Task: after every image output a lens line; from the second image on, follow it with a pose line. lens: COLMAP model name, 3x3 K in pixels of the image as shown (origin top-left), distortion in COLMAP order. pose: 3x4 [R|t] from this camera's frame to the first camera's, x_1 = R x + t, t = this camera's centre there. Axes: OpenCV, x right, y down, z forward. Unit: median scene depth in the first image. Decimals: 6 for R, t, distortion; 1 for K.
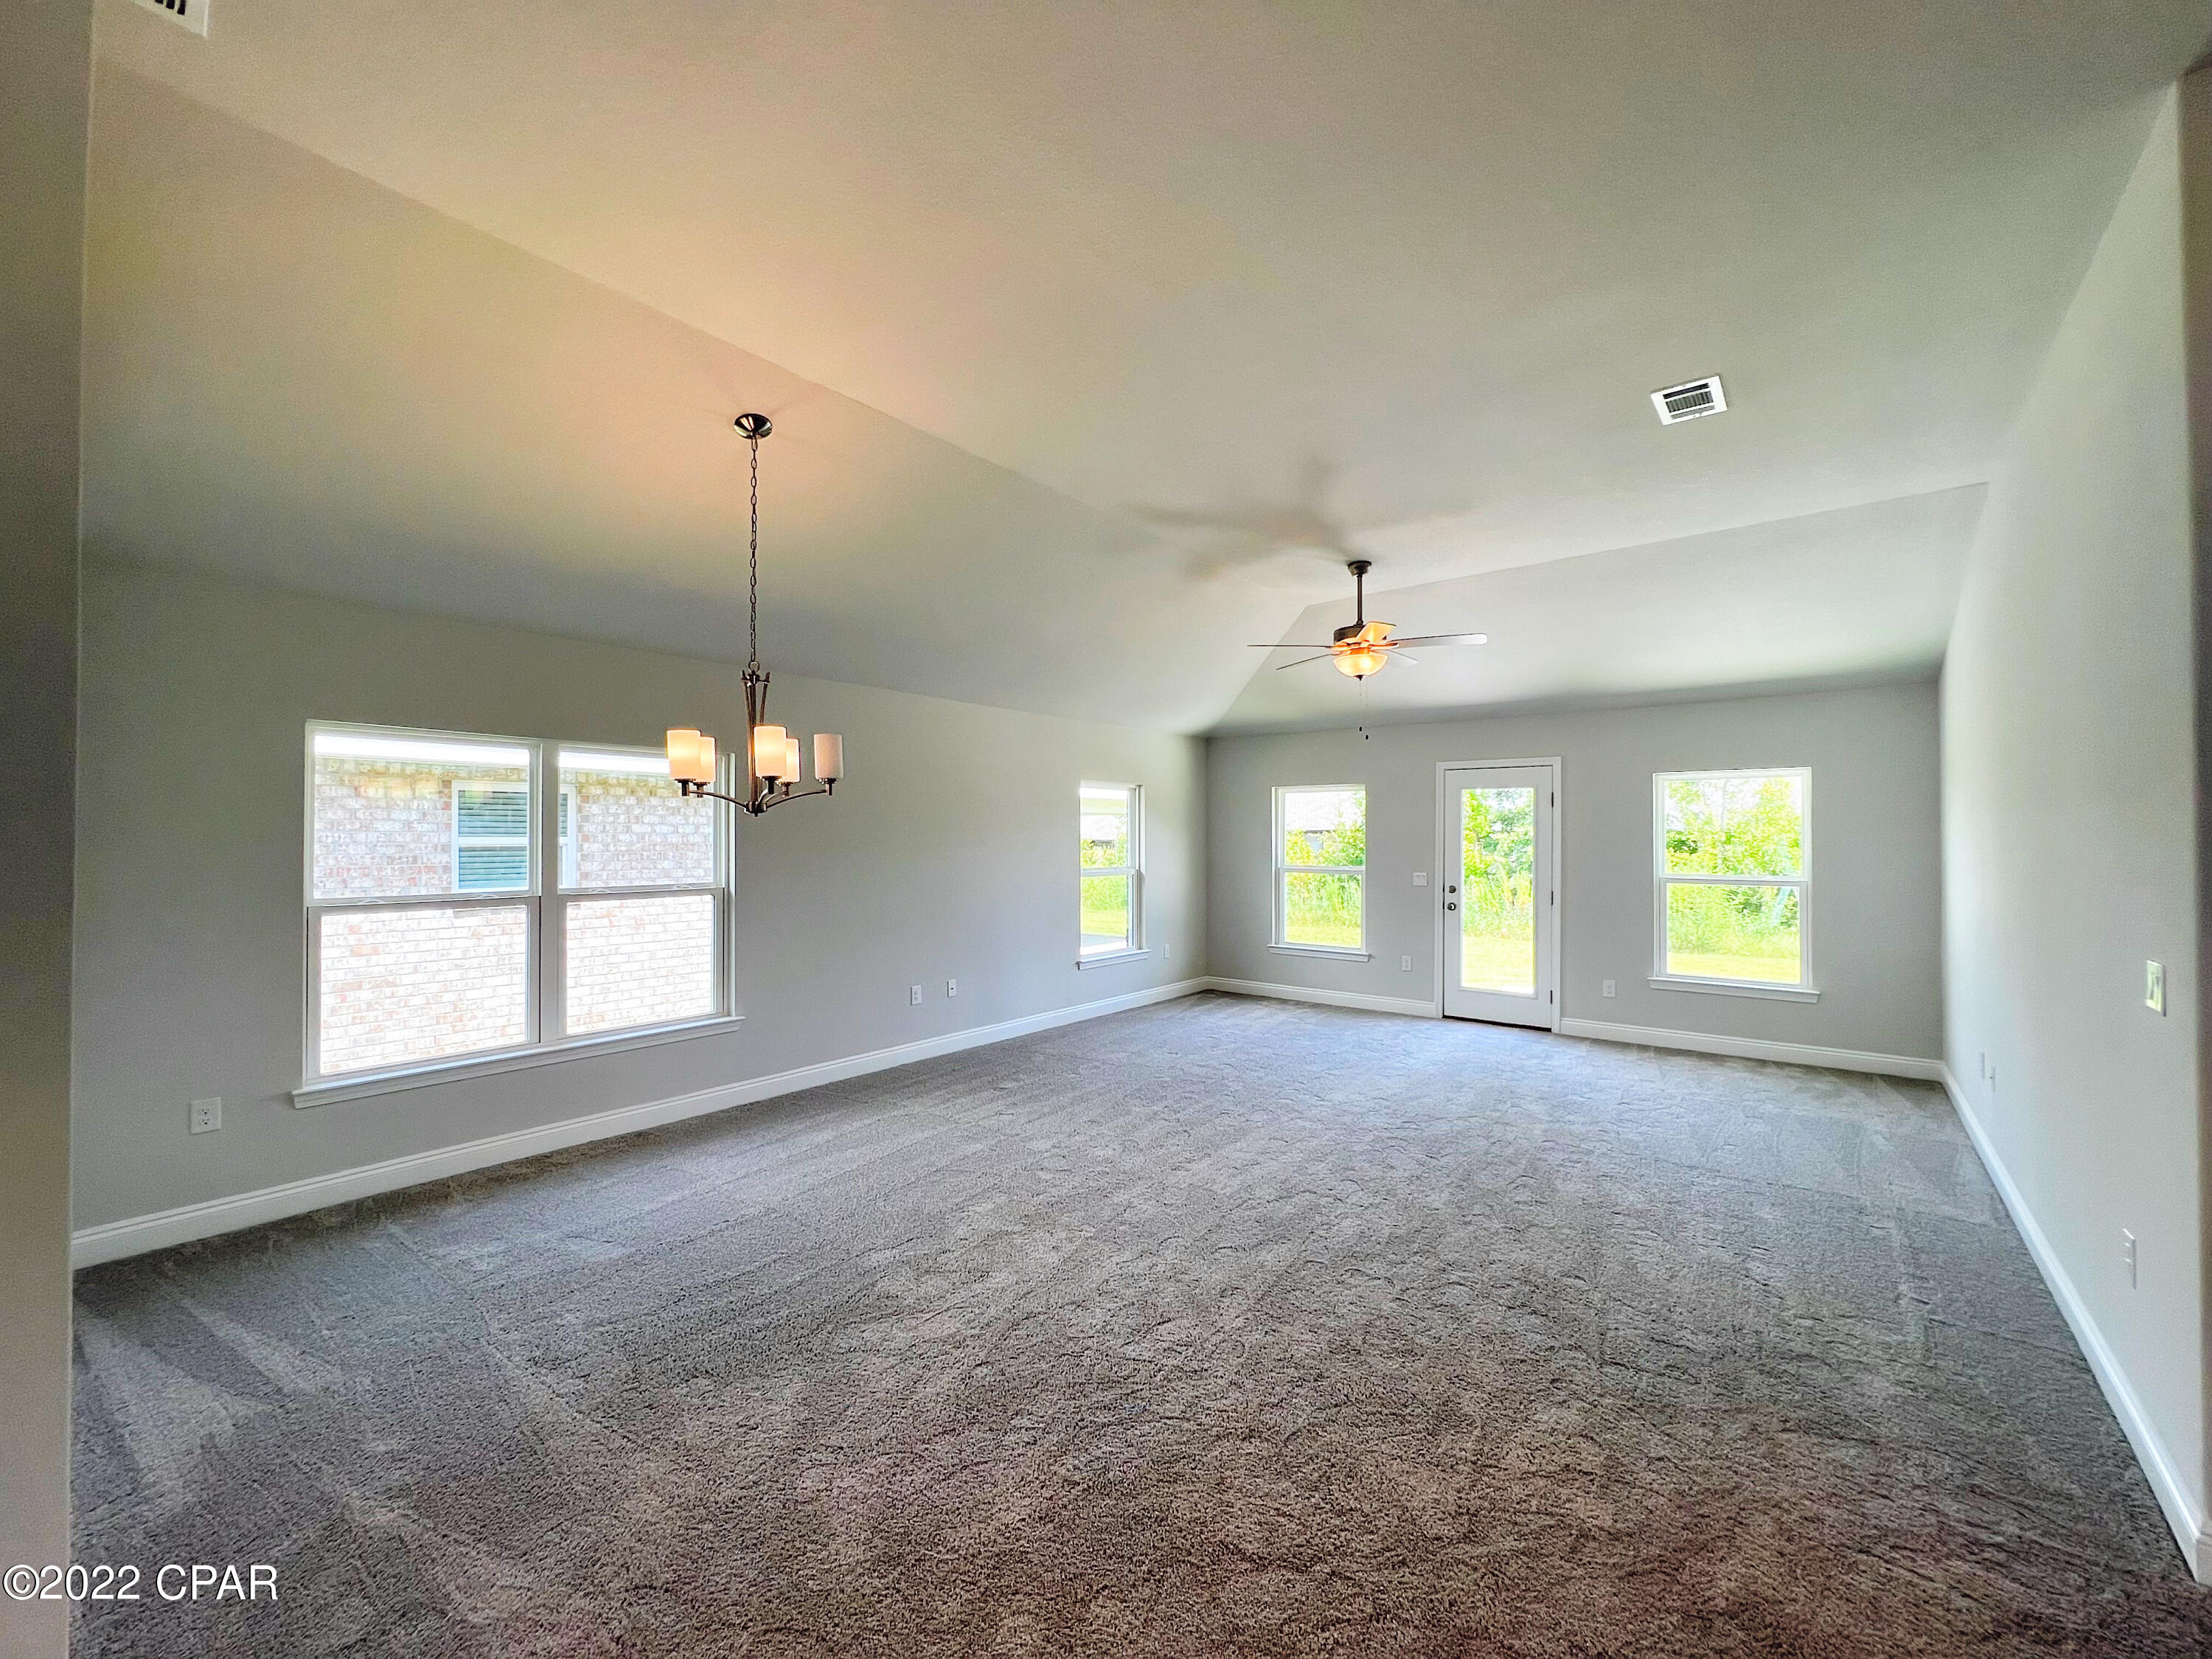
lens RADIAL K [[885.3, 0, 1106.0], [0, 885.3, 829.5], [0, 0, 1]] dist [-0.000463, -0.000128]
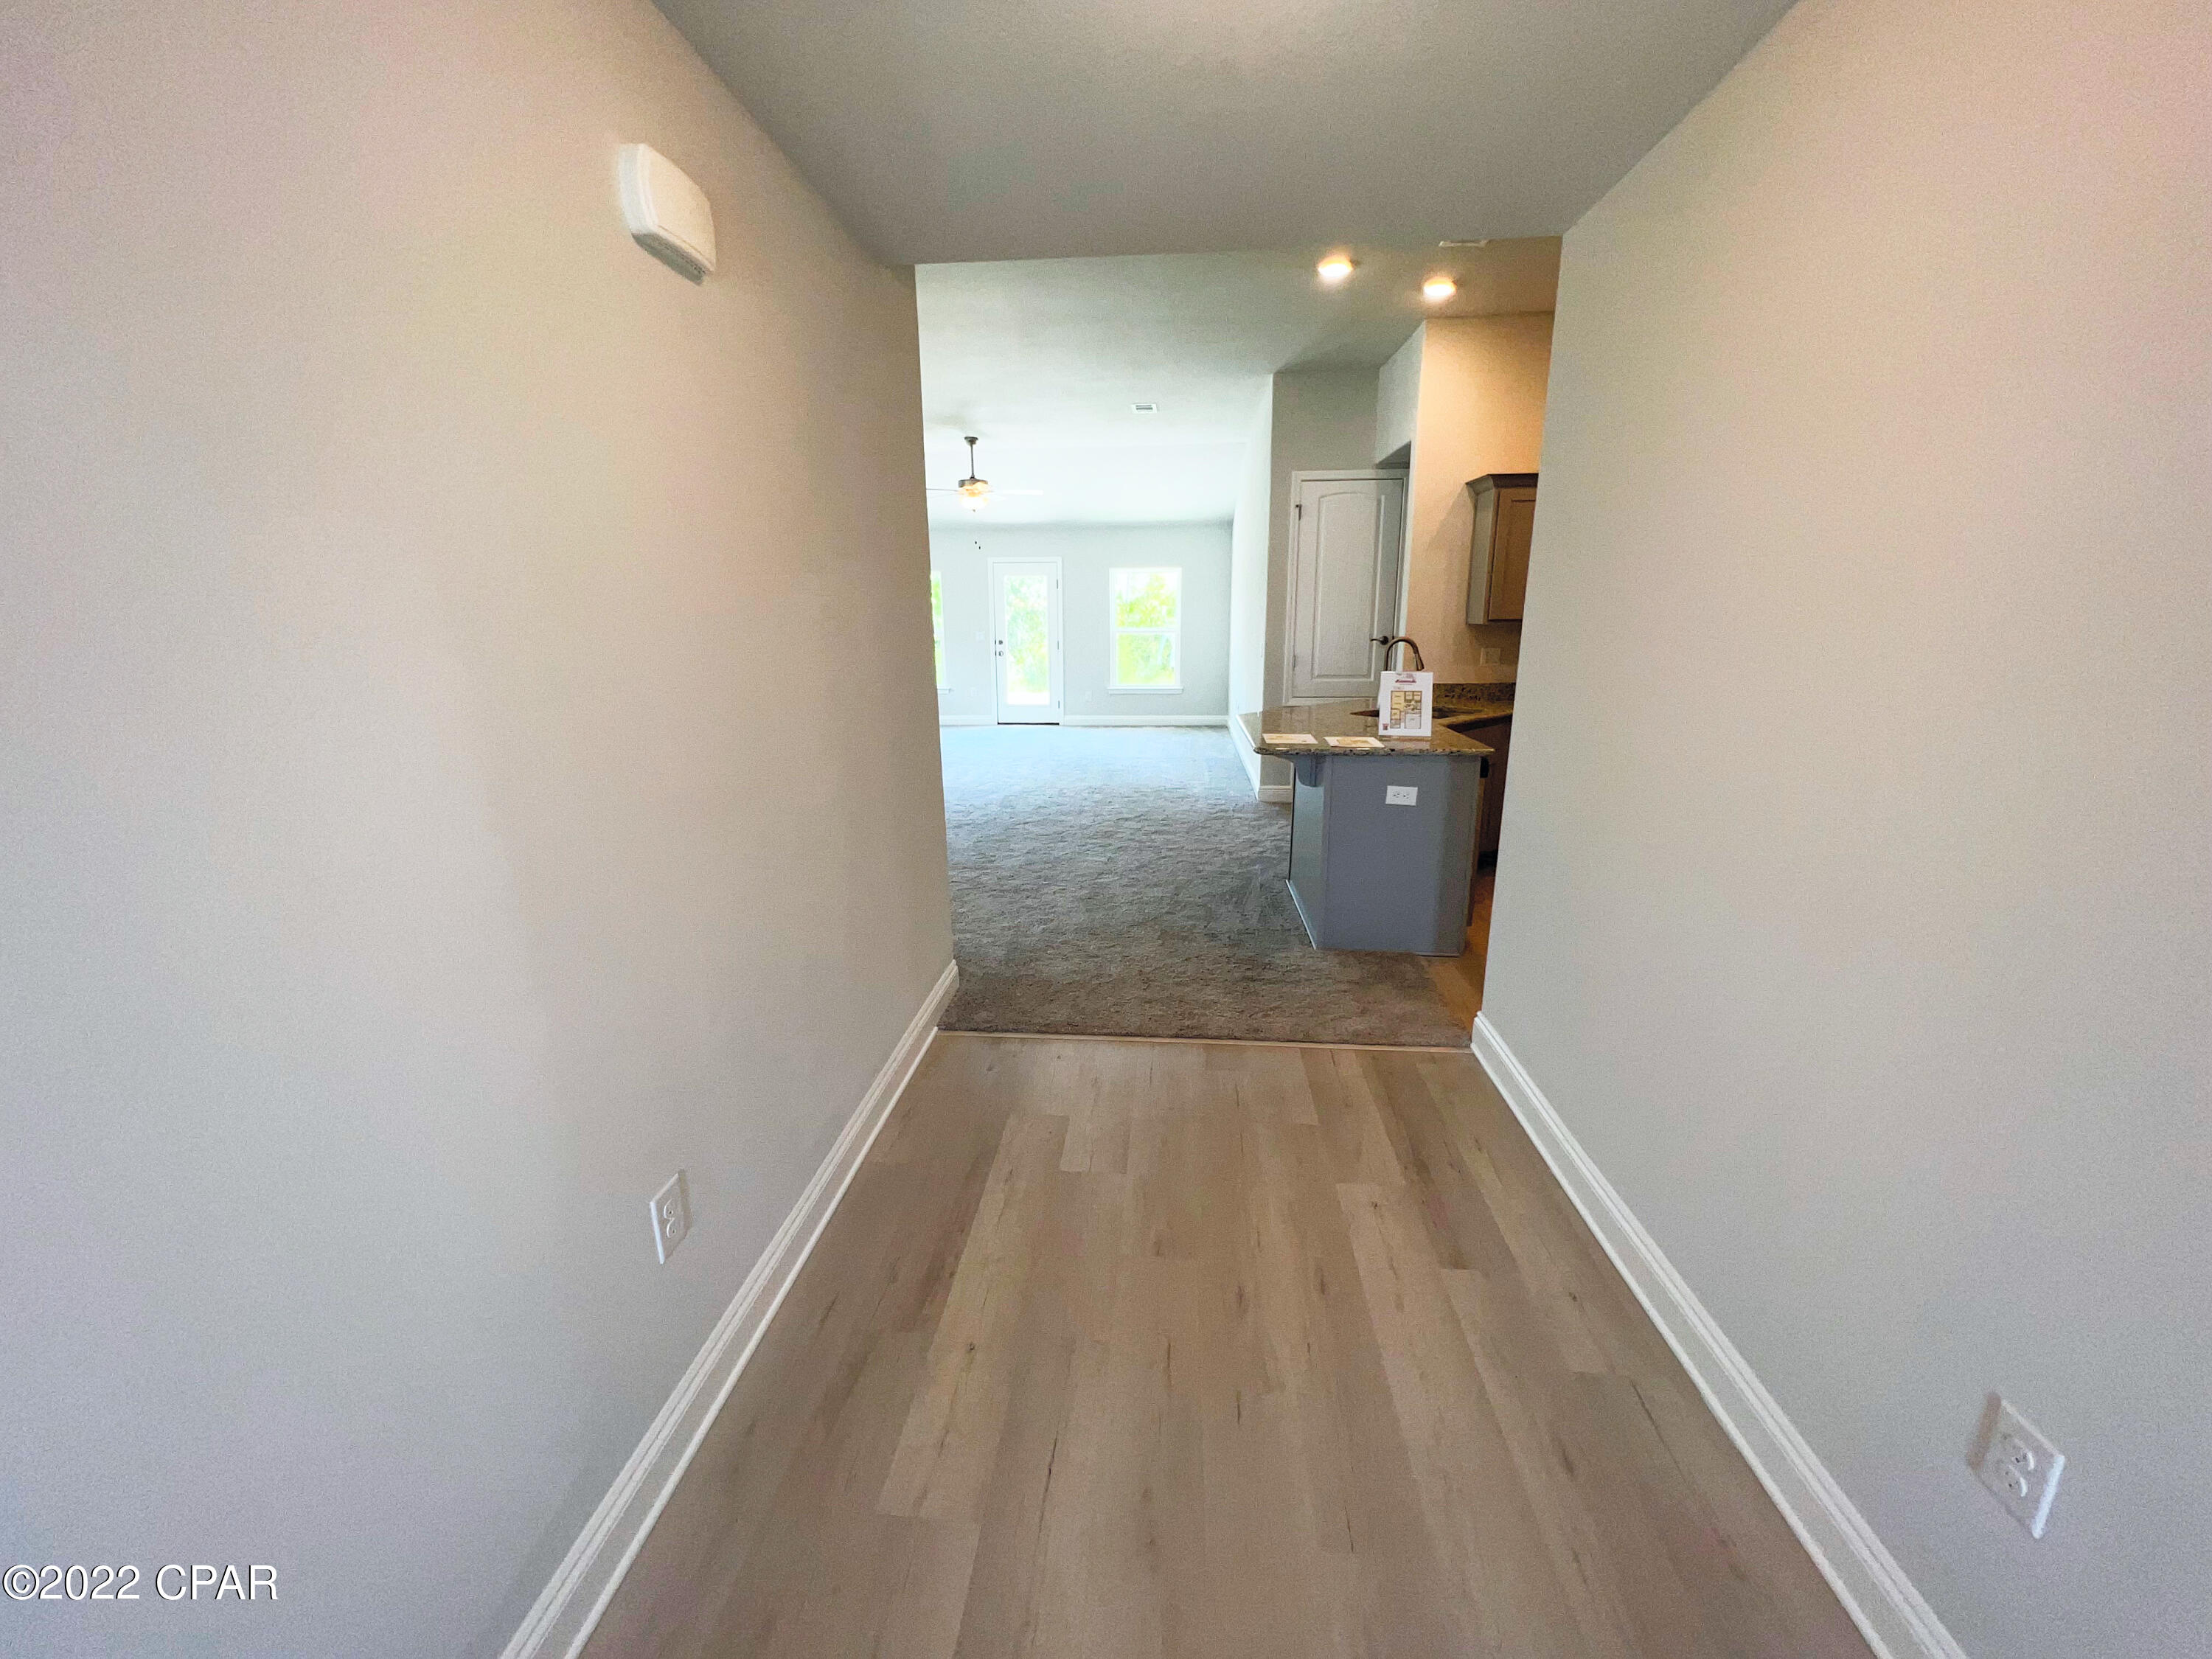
lens RADIAL K [[893.6, 0, 1092.7], [0, 893.6, 827.1], [0, 0, 1]] dist [0.000070, 0.000038]
pose [[0.835023, -0.139163, 0.532325, -0.502537], [0.005524, 0.969558, 0.244800, -0.002276], [-0.550187, -0.201473, 0.810372, -0.613562]]
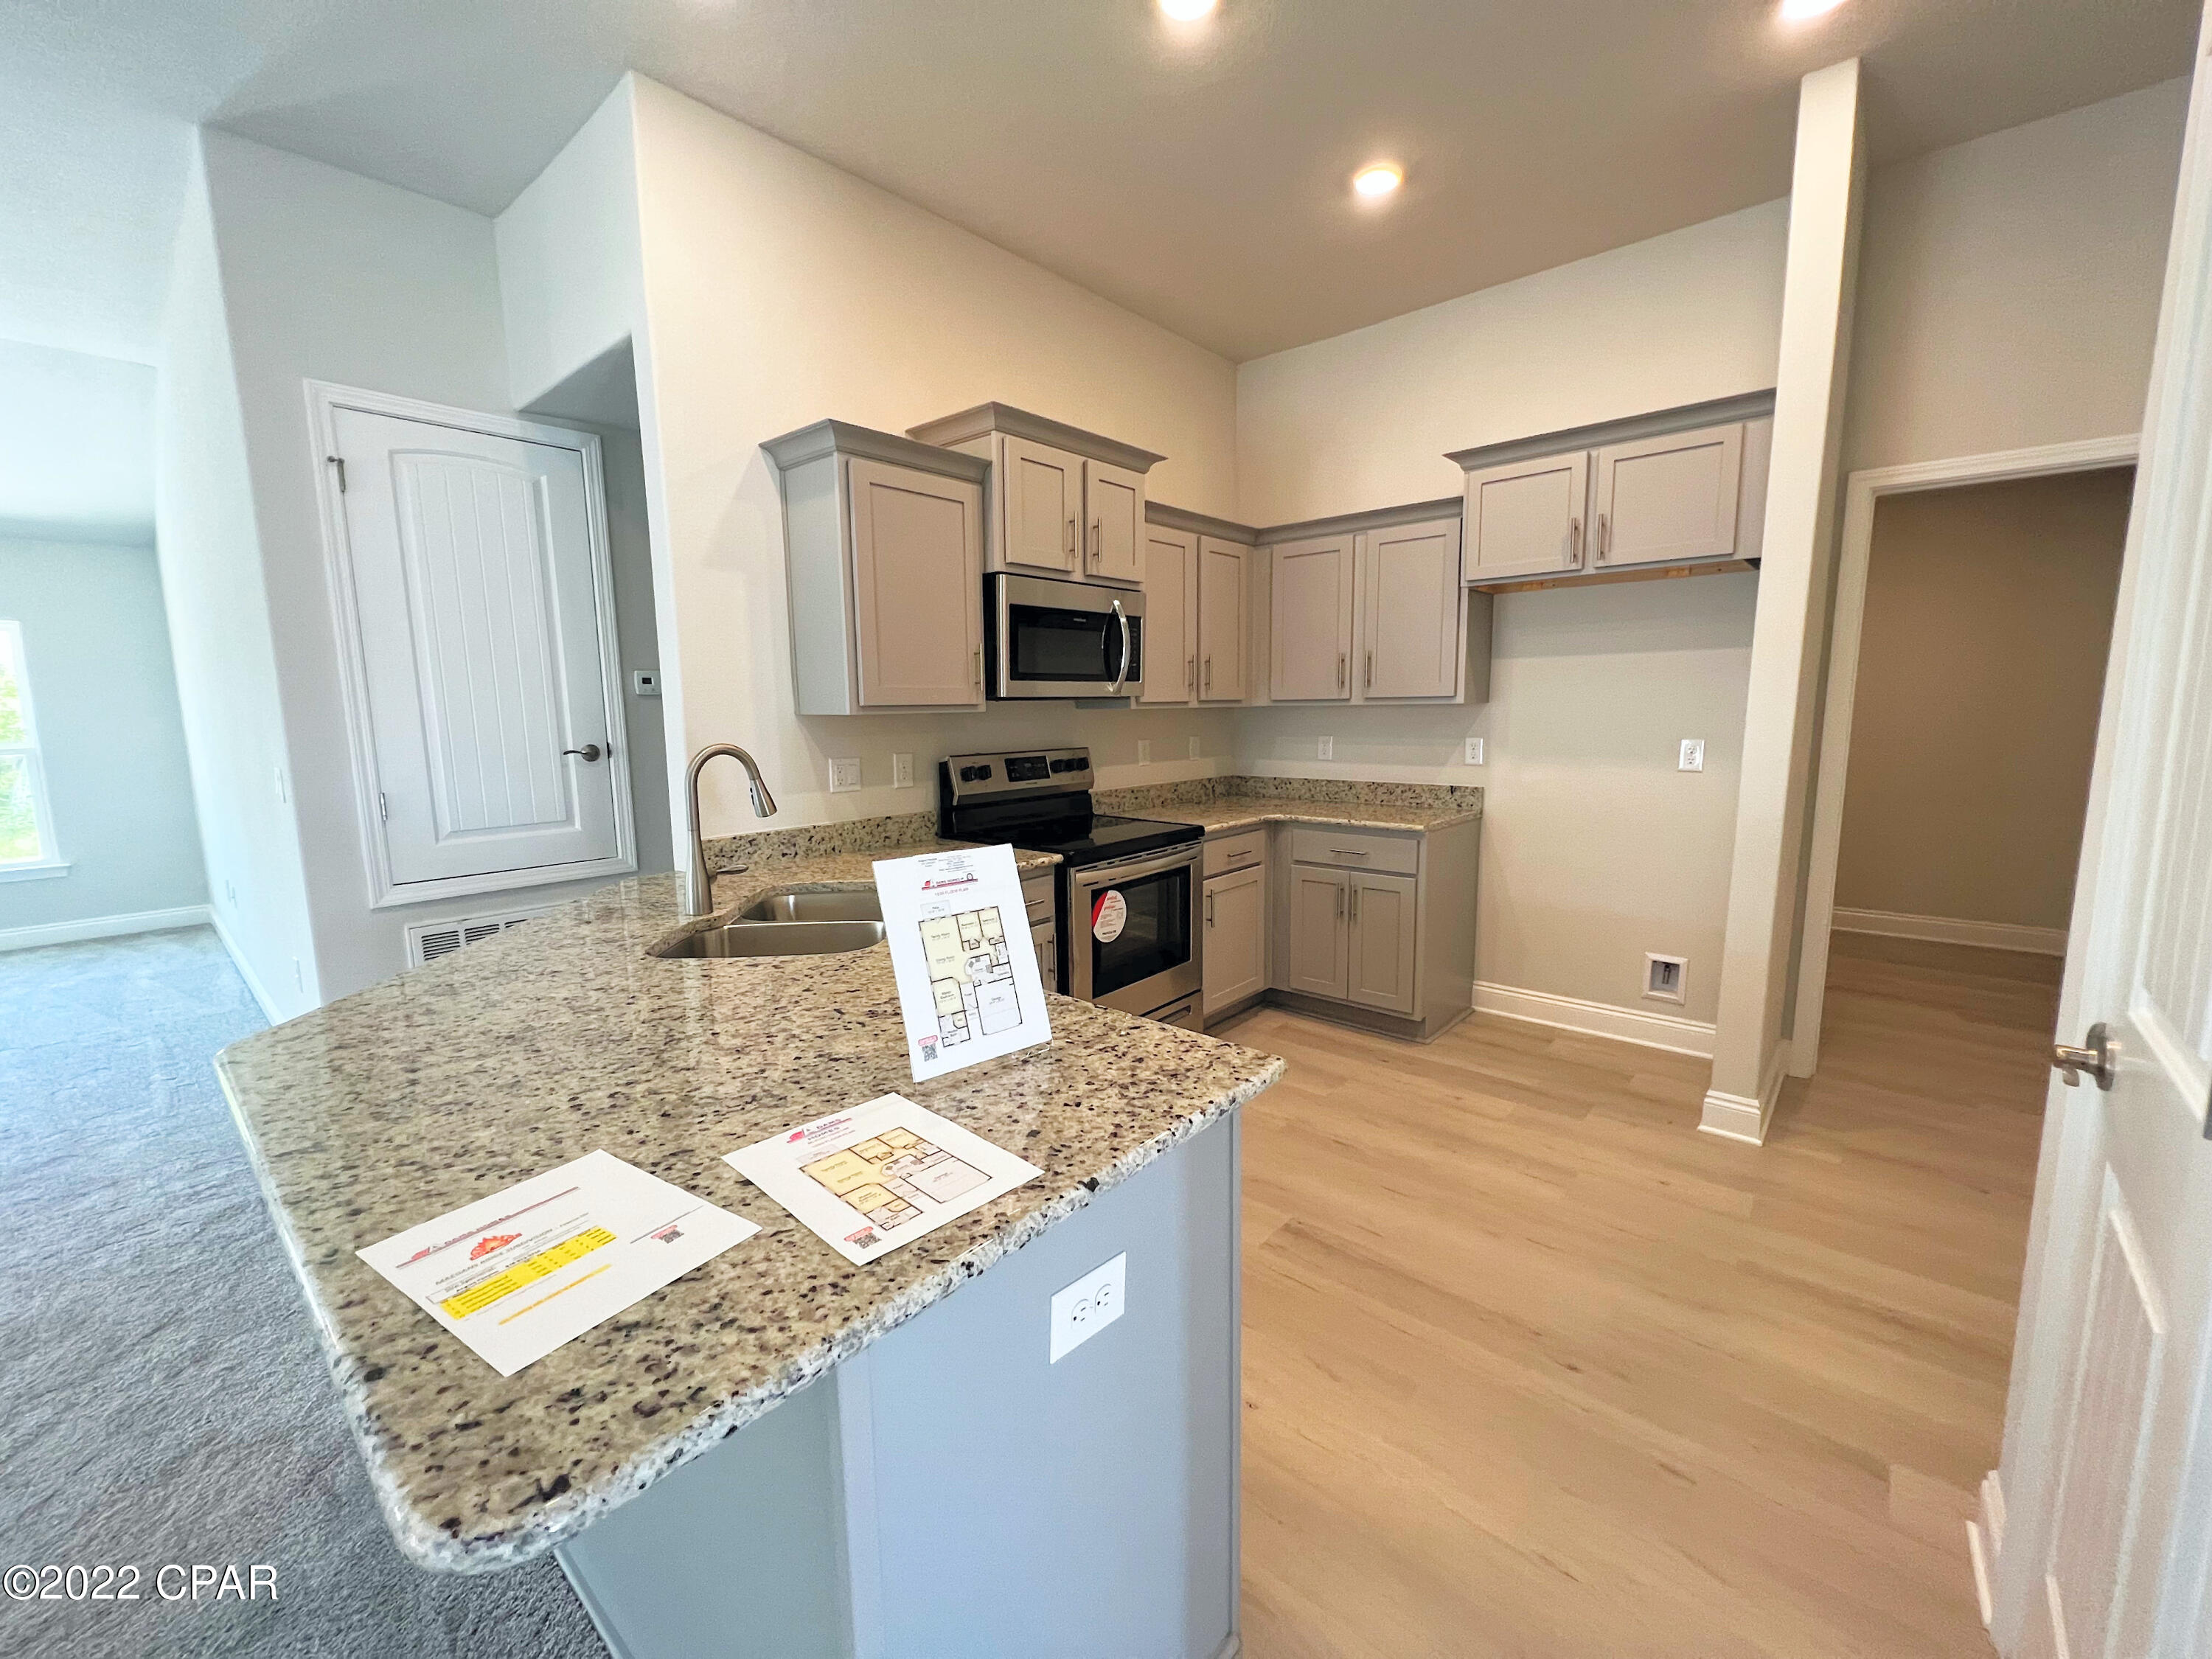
lens RADIAL K [[893.6, 0, 1092.7], [0, 893.6, 827.1], [0, 0, 1]] dist [0.000070, 0.000038]
pose [[0.056614, -0.138171, 0.988789, -0.082708], [0.004026, 0.990401, 0.138166, 0.018323], [-0.998388, -0.003841, 0.056627, -0.166241]]
